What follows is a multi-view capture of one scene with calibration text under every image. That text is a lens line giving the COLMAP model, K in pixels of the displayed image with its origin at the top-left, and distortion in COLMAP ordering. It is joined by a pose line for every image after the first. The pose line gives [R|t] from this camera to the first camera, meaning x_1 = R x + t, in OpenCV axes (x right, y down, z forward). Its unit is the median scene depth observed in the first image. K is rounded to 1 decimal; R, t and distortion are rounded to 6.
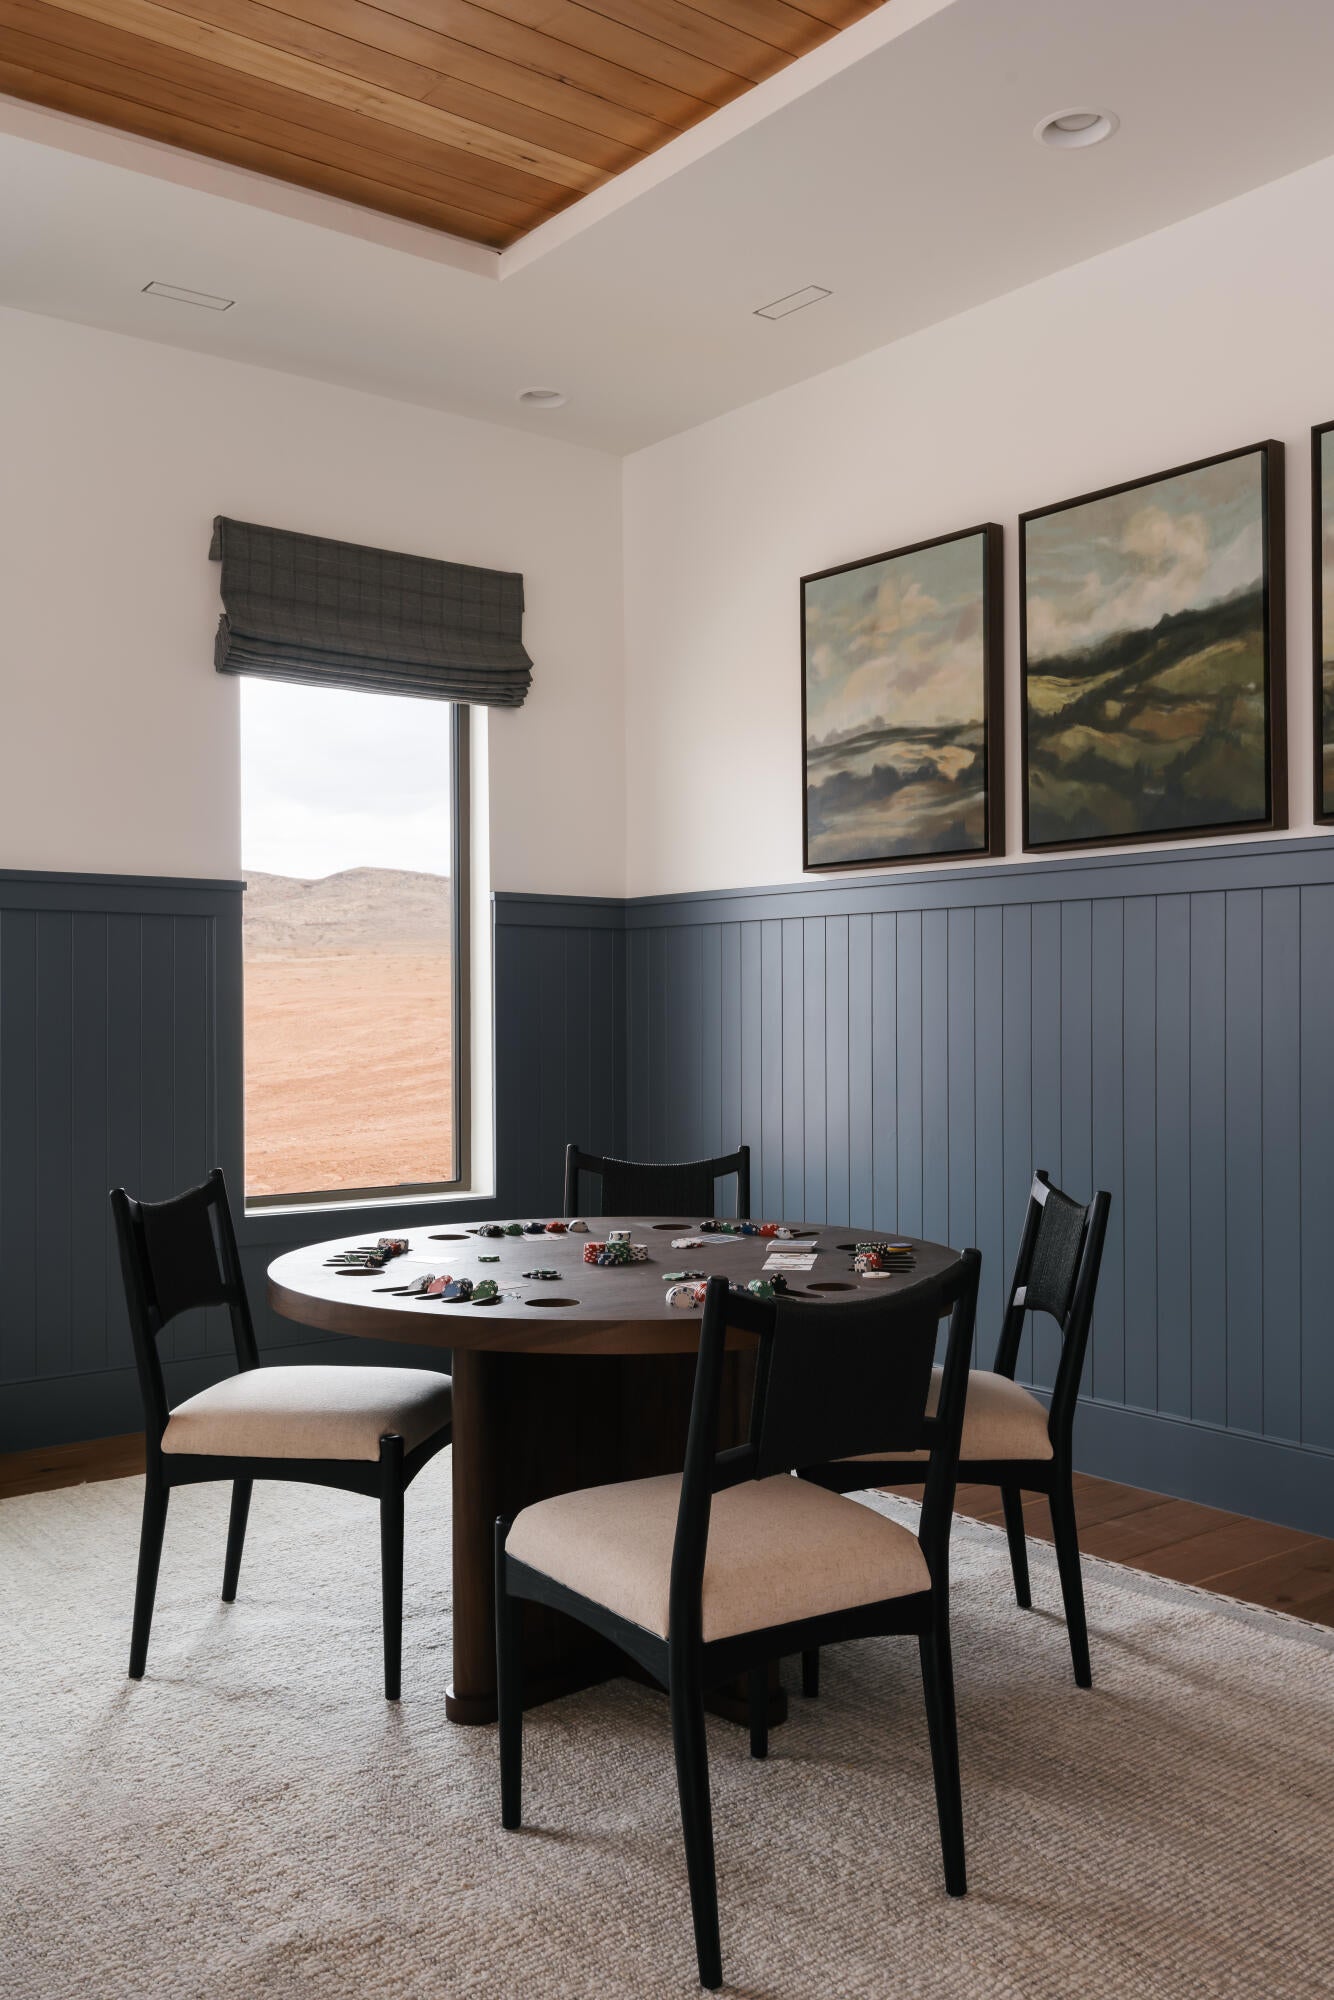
lens RADIAL K [[1709.9, 0, 668.3], [0, 1709.9, 999.9], [0, 0, 1]] dist [0.005409, 0.001101]
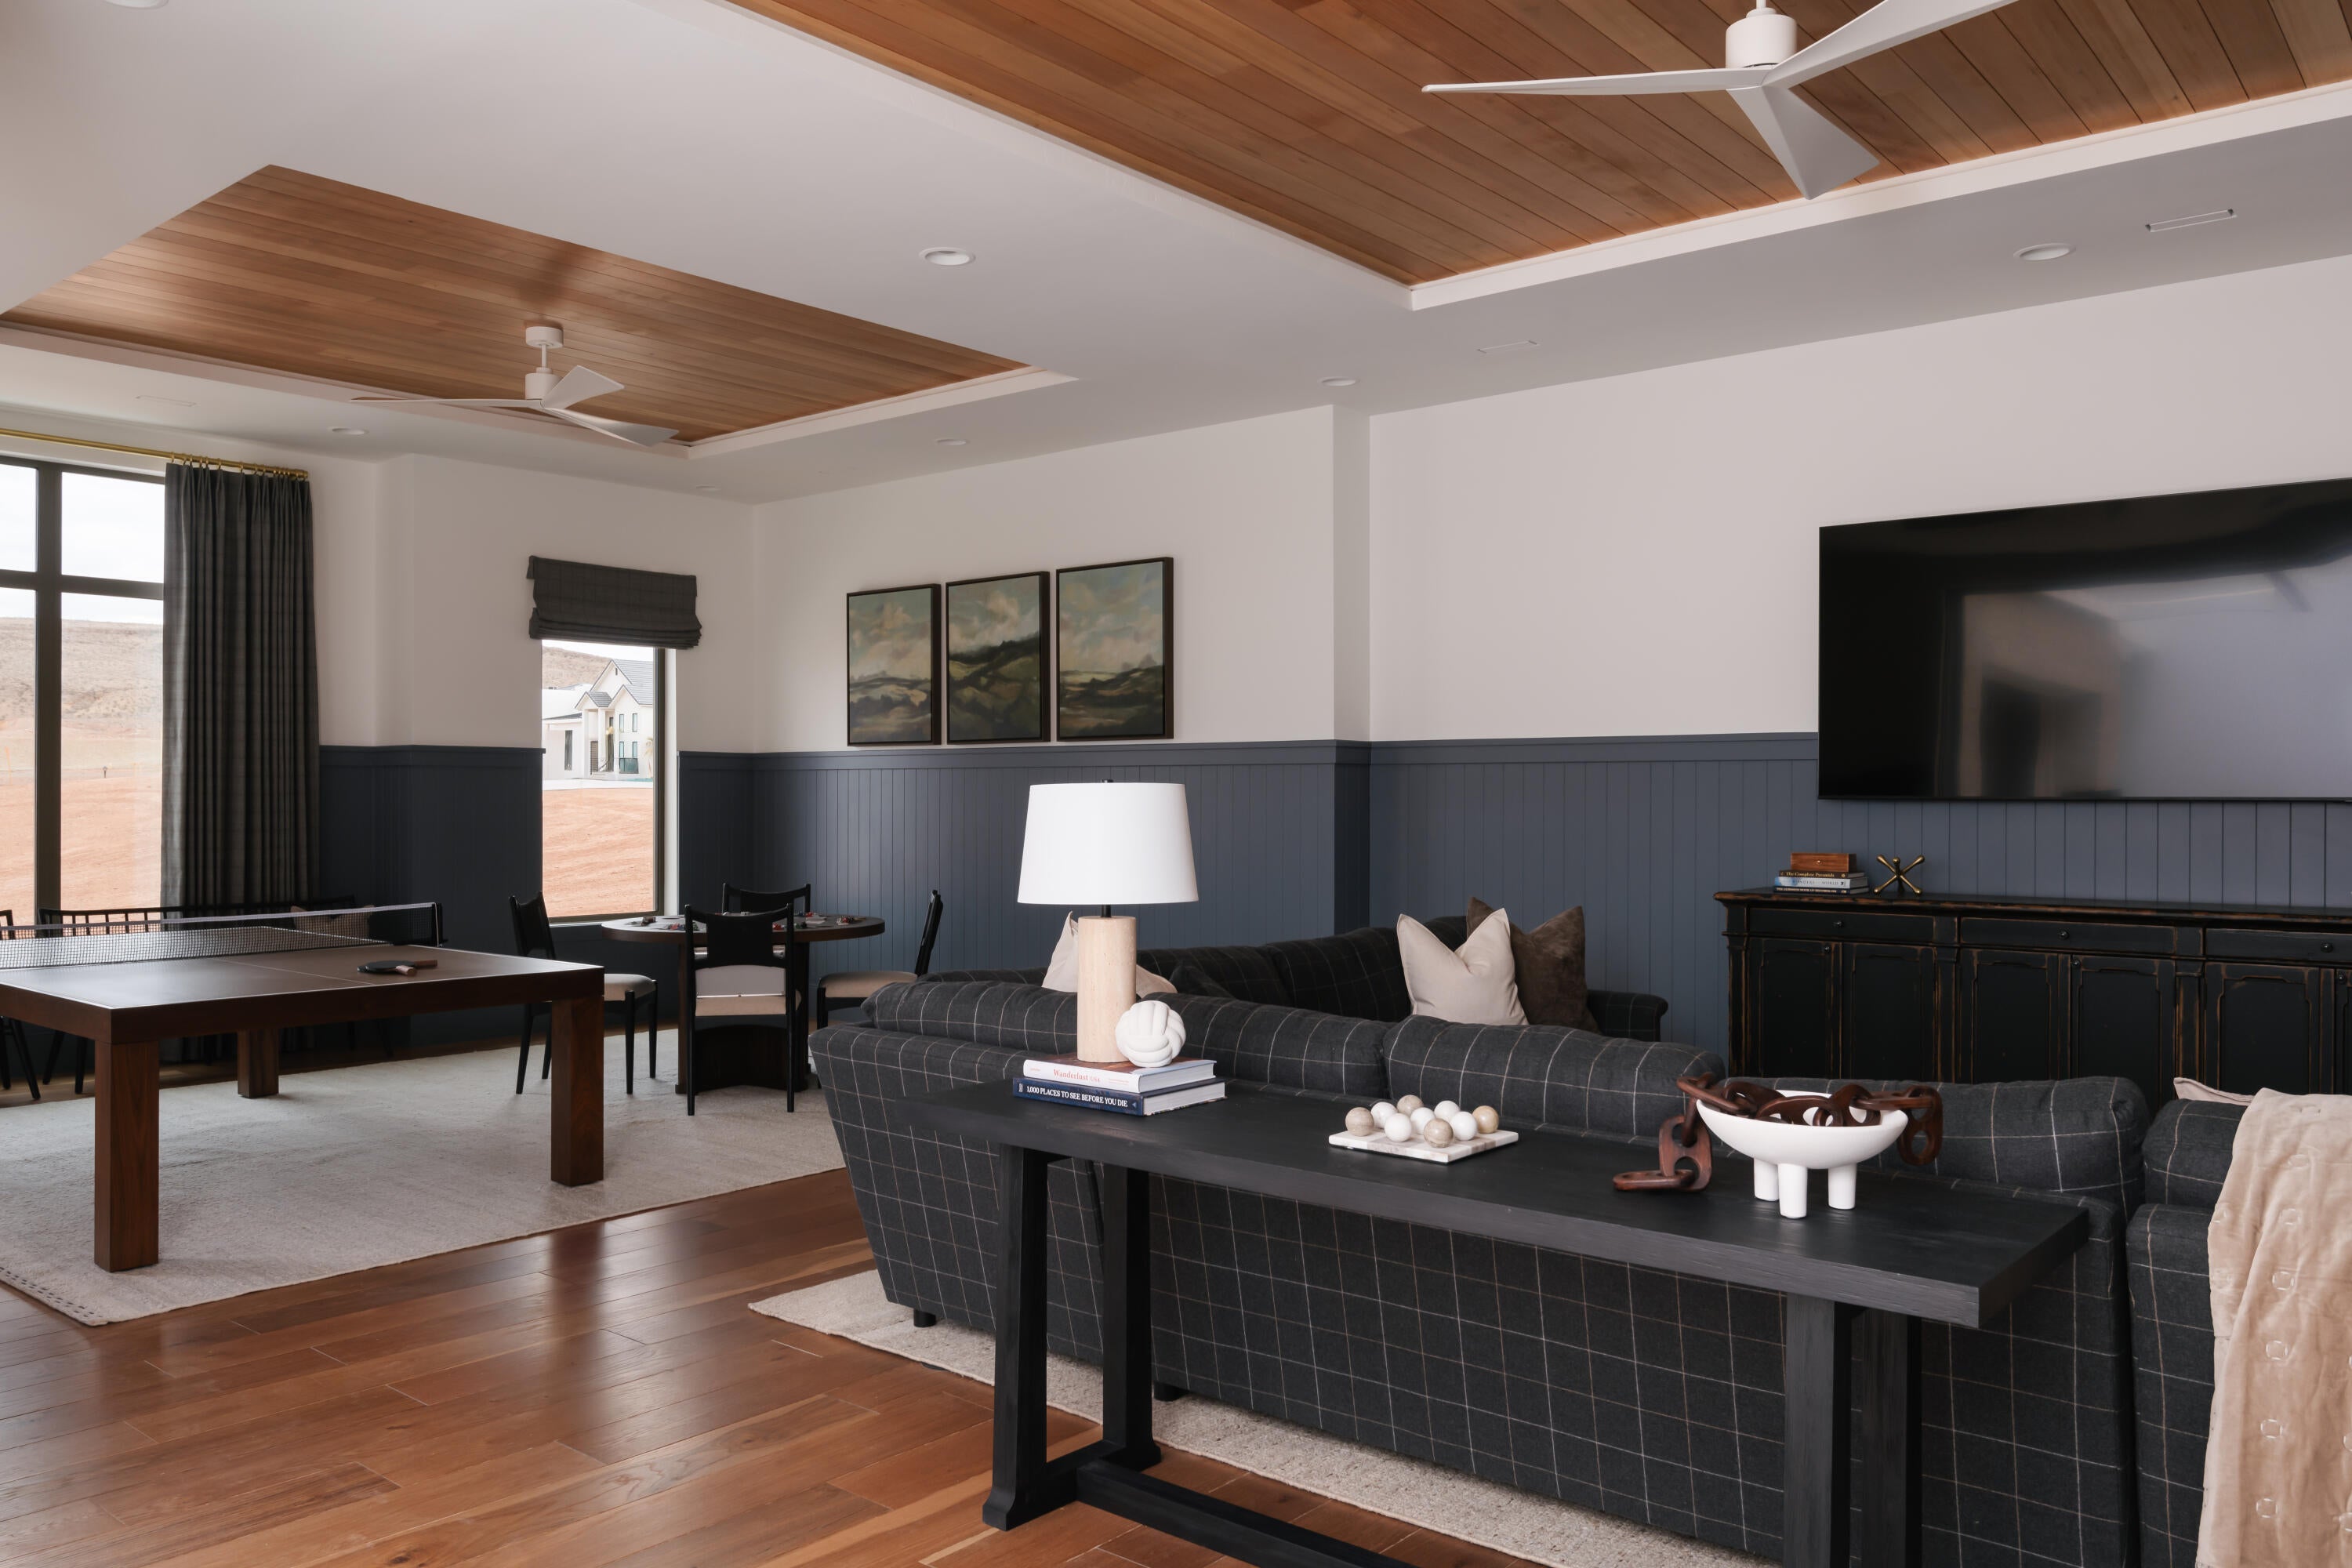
lens RADIAL K [[1740.7, 0, 1176.9], [0, 1740.7, 789.8], [0, 0, 1]] dist [-0.034581, -0.001679]
pose [[0.978832, 0.003438, 0.204639, 0.044000], [-0.004241, 0.999985, 0.003487, -0.036486], [-0.204623, -0.004281, 0.978831, -1.051136]]
